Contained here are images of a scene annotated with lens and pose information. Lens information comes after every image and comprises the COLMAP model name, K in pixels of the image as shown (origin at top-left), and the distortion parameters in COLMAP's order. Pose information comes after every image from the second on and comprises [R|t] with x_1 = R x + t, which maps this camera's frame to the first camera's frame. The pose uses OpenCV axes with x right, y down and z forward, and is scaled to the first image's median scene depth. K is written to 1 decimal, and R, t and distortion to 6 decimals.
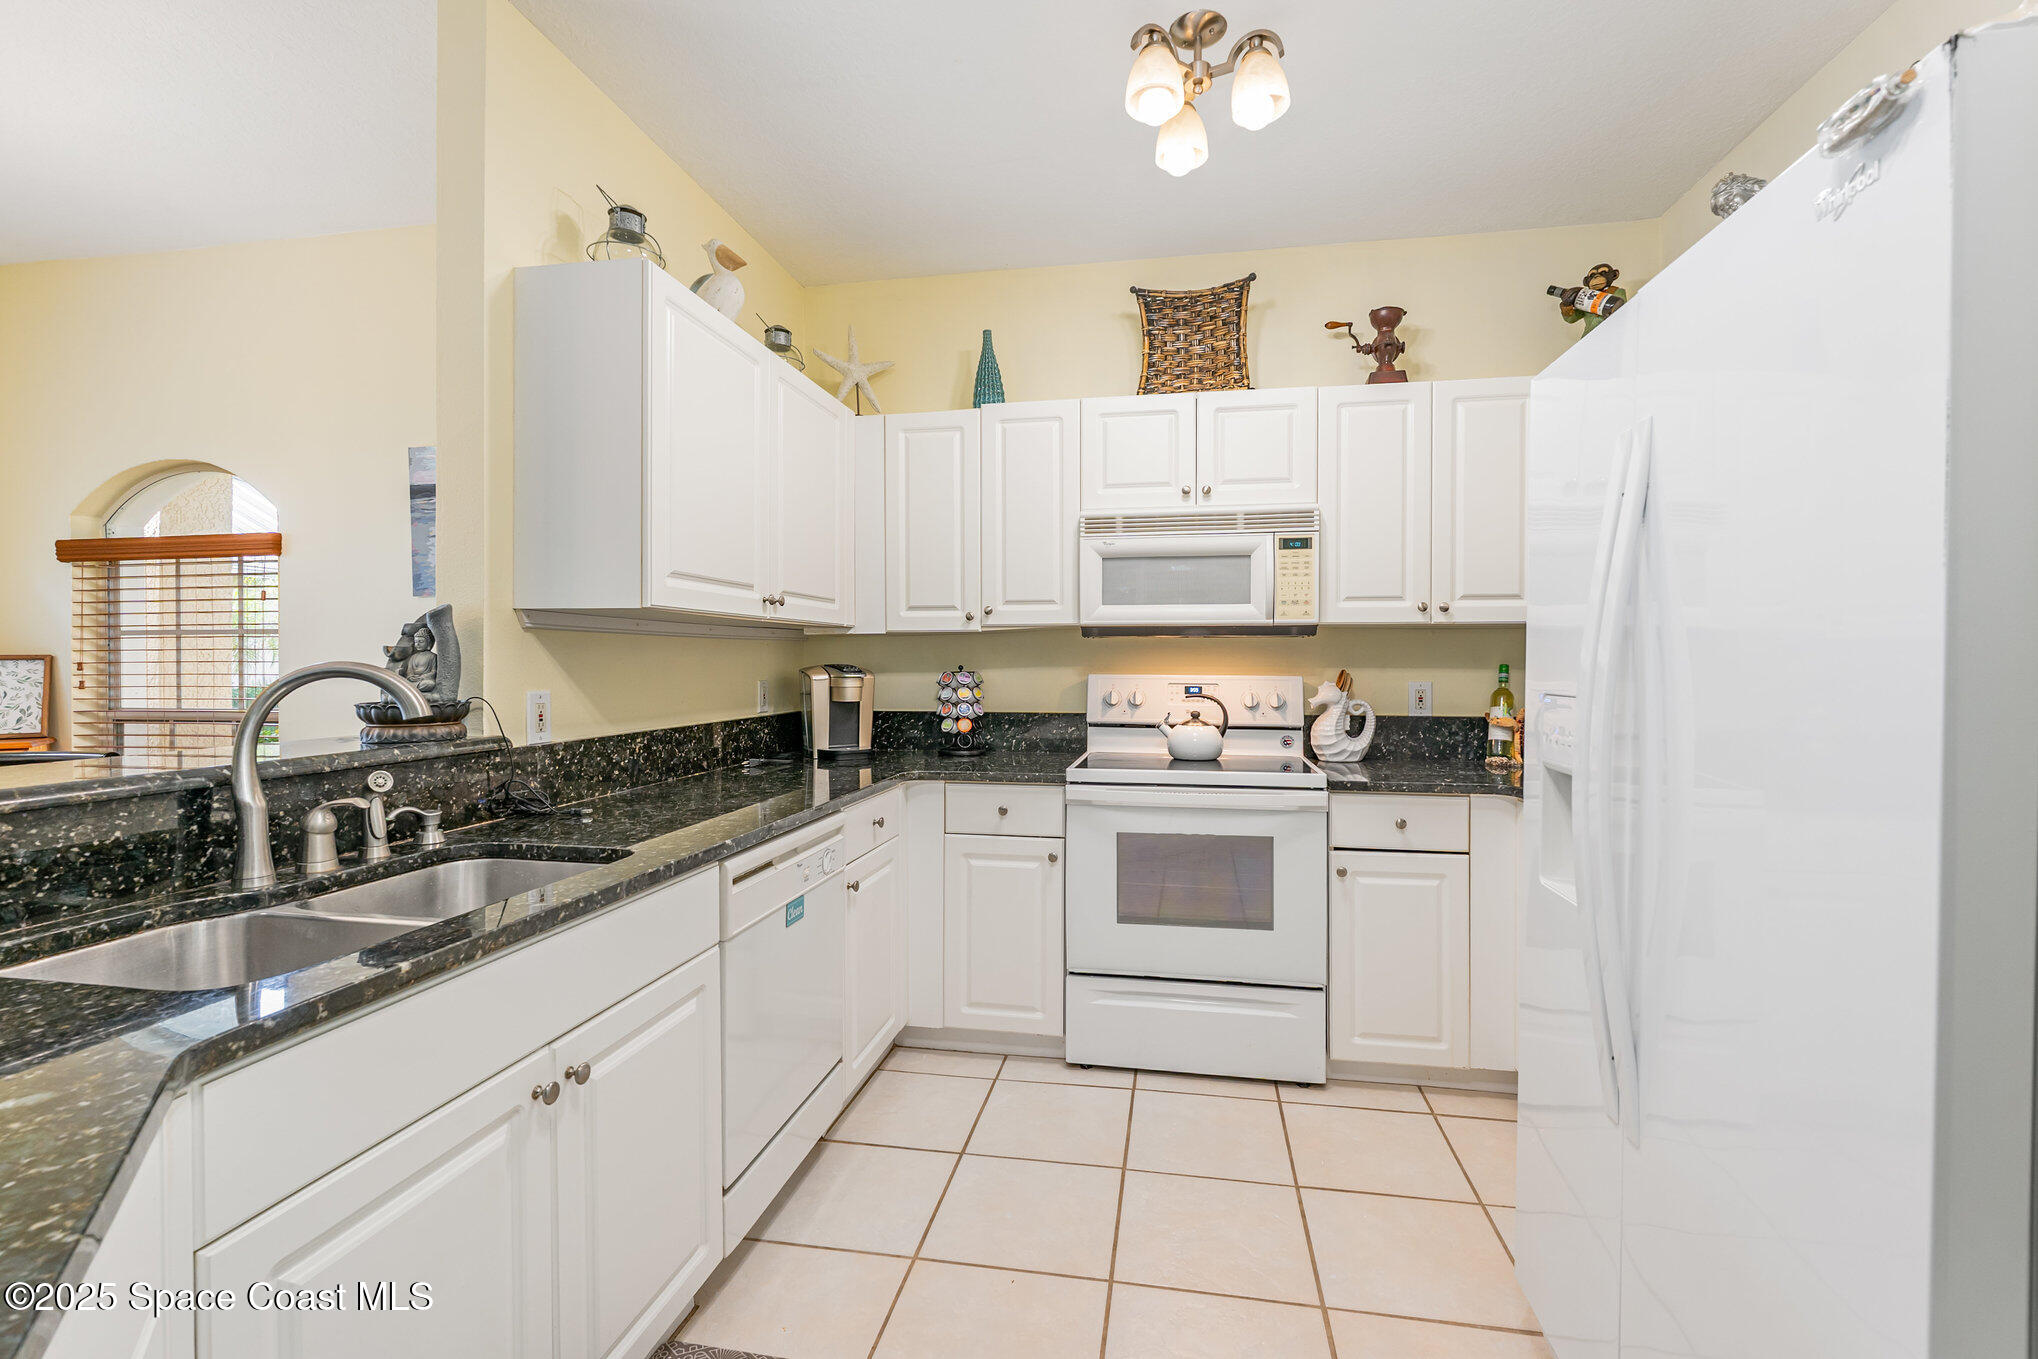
lens RADIAL K [[914.9, 0, 1021.9], [0, 914.9, 671.5], [0, 0, 1]] dist [-0.002801, 0.000199]
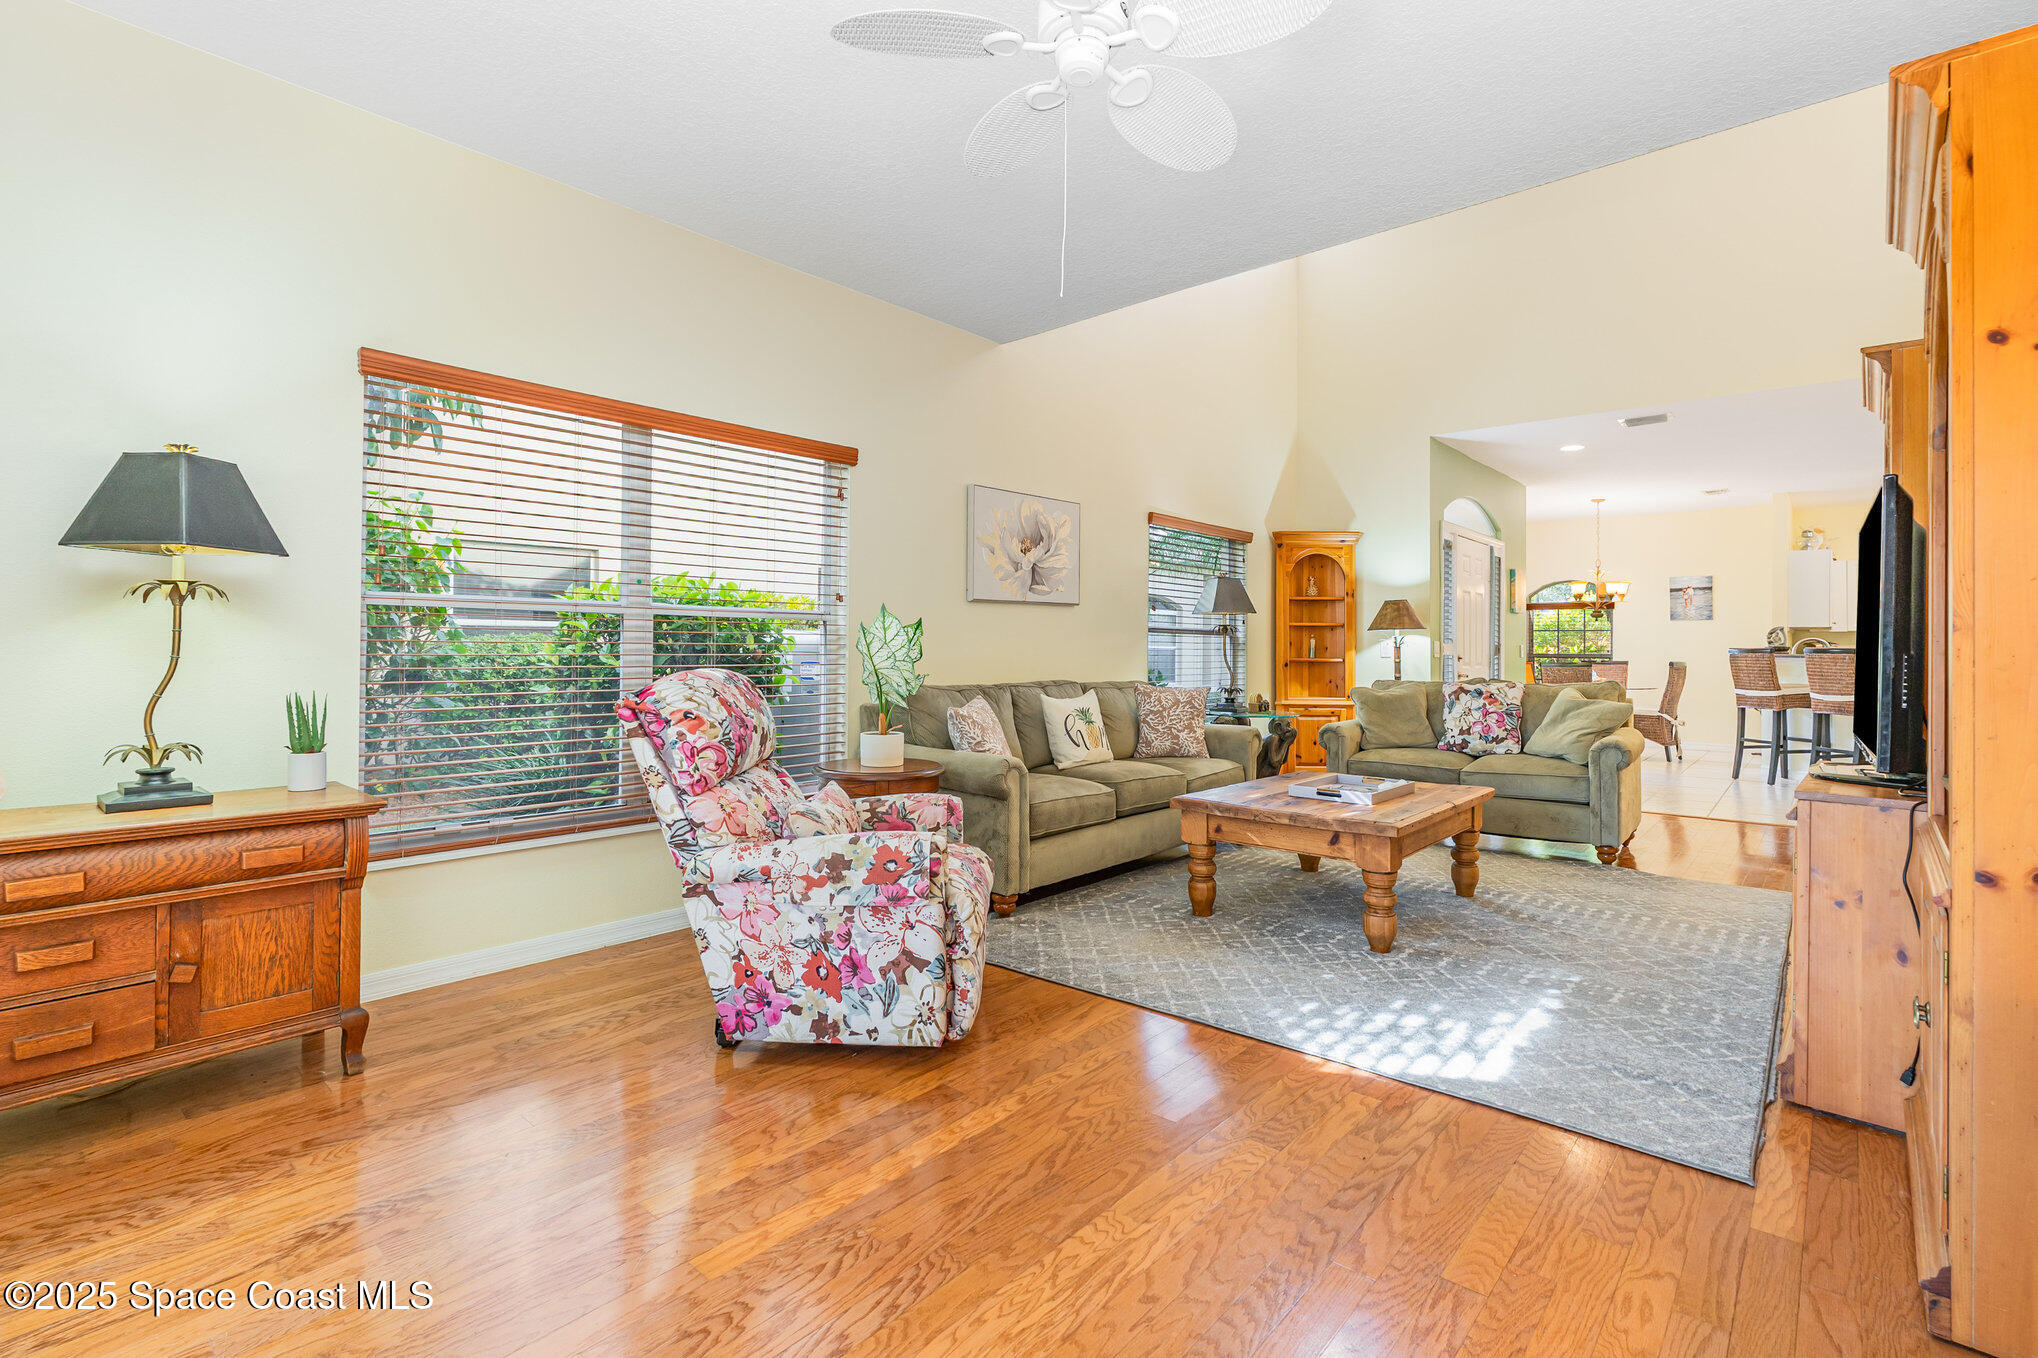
lens RADIAL K [[927.1, 0, 1011.4], [0, 927.1, 641.2], [0, 0, 1]] dist [-0.008185, -0.000172]
pose [[0.850658, 0.005713, -0.525689, -0.945546], [-0.019403, 0.999601, -0.020535, 0.114663], [0.525362, 0.027668, 0.850429, -3.239387]]
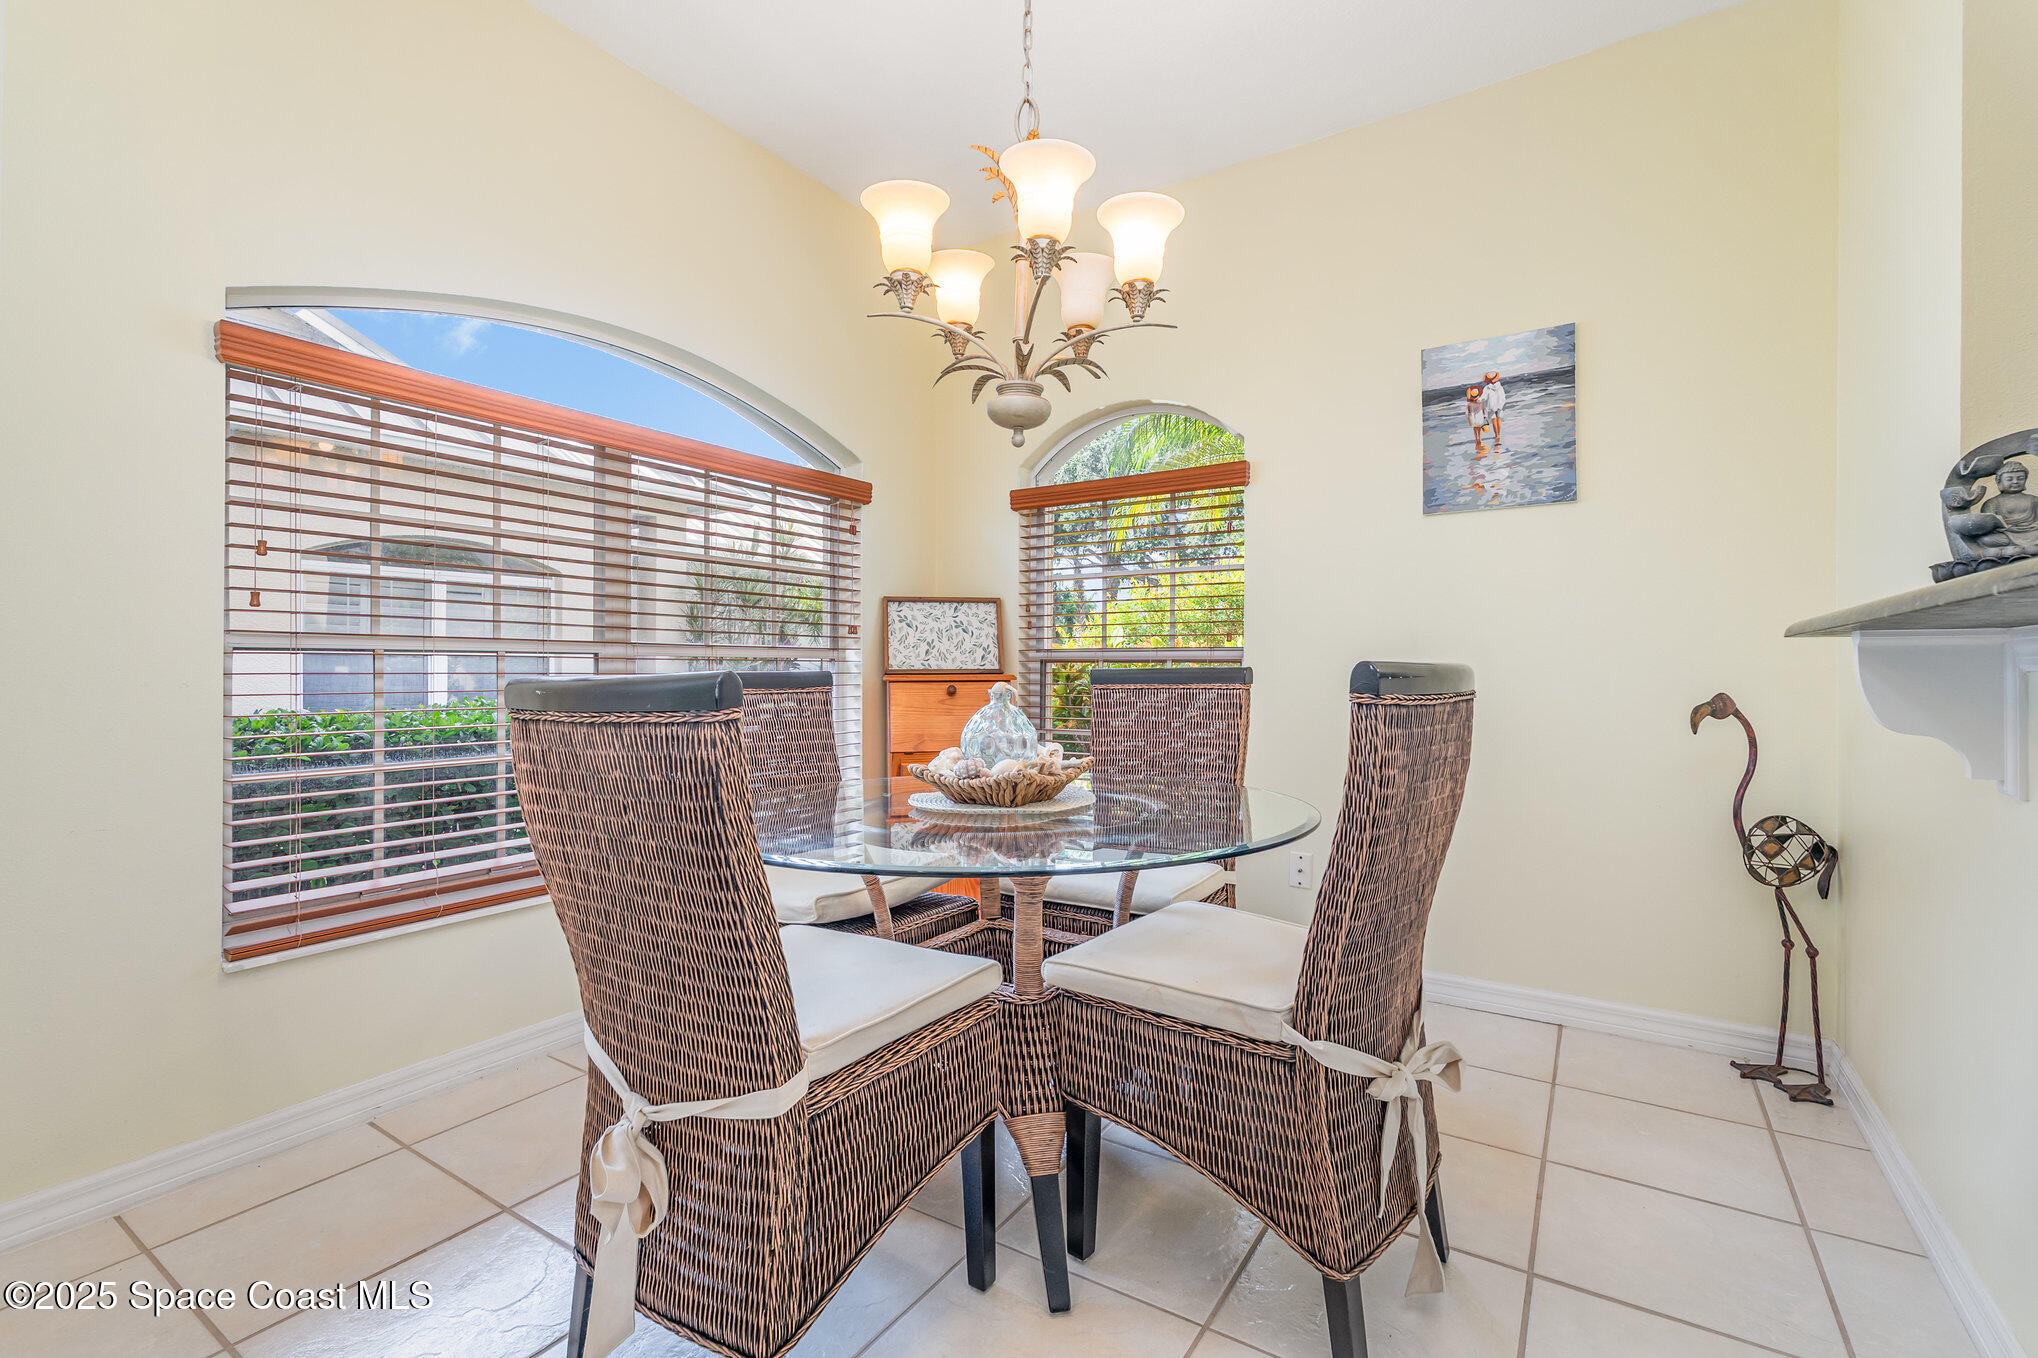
lens RADIAL K [[914.9, 0, 1021.9], [0, 914.9, 671.0], [0, 0, 1]] dist [-0.002801, 0.000199]
pose [[0.923168, 0.006728, -0.384339, -0.682444], [-0.012290, 0.999852, -0.012016, 0.087538], [0.384201, 0.015816, 0.923114, 0.018895]]
